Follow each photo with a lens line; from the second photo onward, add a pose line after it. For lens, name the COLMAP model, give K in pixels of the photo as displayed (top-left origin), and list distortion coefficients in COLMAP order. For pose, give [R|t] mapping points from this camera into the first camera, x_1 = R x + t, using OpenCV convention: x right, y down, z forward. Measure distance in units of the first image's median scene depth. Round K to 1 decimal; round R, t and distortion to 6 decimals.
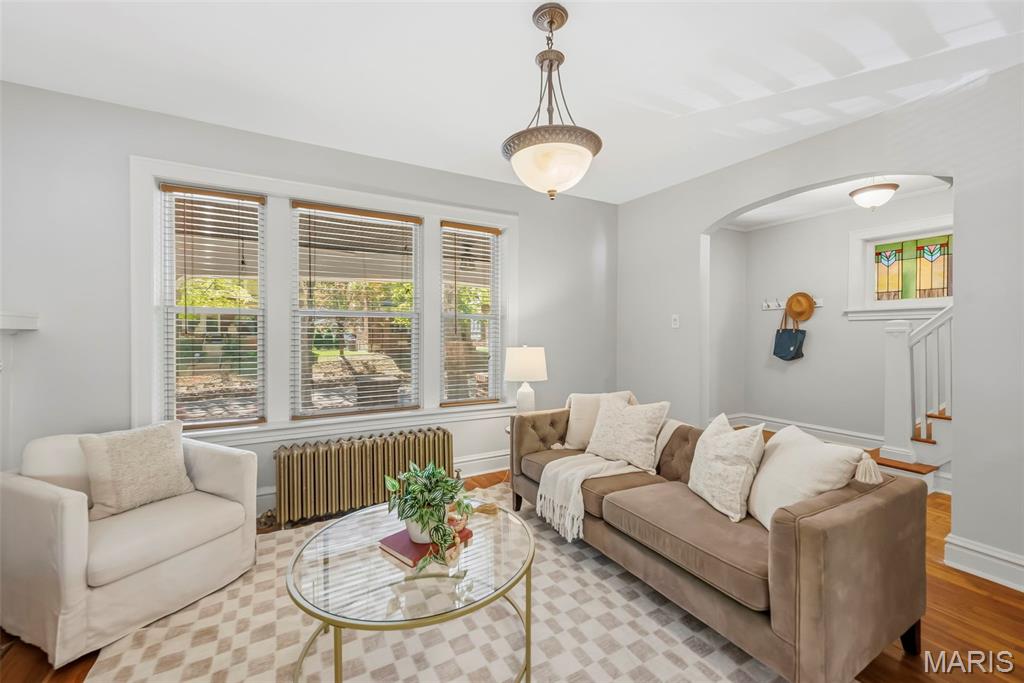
lens RADIAL K [[410.7, 0, 509.9], [0, 410.7, 333.6], [0, 0, 1]] dist [-0.002599, -0.000444]
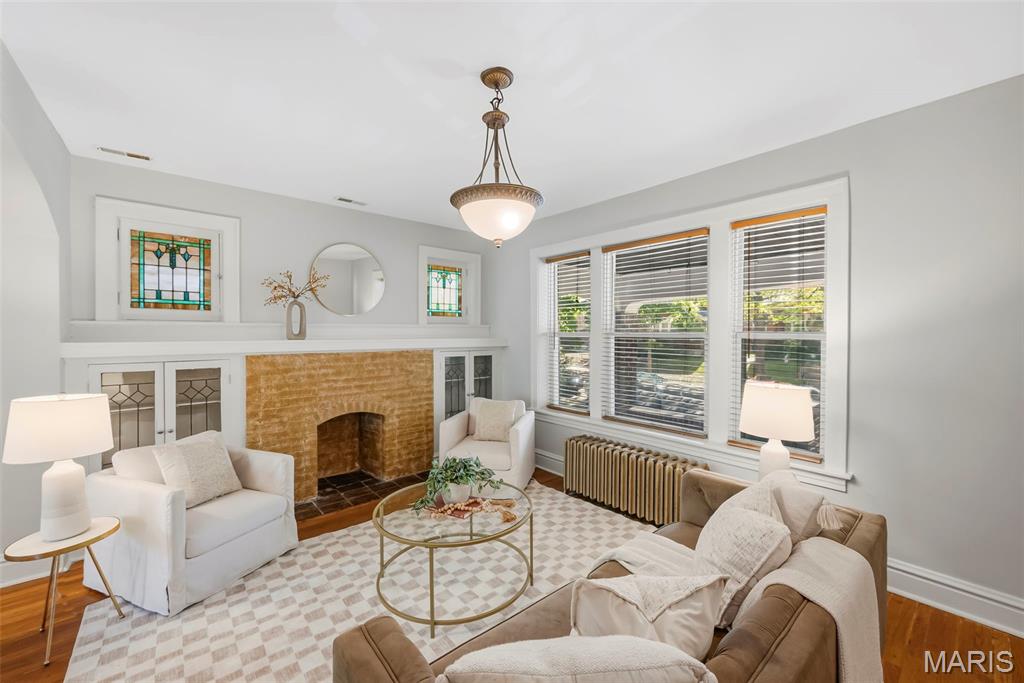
lens RADIAL K [[410.7, 0, 509.9], [0, 410.7, 333.6], [0, 0, 1]] dist [-0.002599, -0.000444]
pose [[0.204180, 0.001475, -0.978932, 0.944487], [-0.001057, 0.999999, 0.001287, -0.081354], [0.978933, 0.000772, 0.204182, 0.644287]]
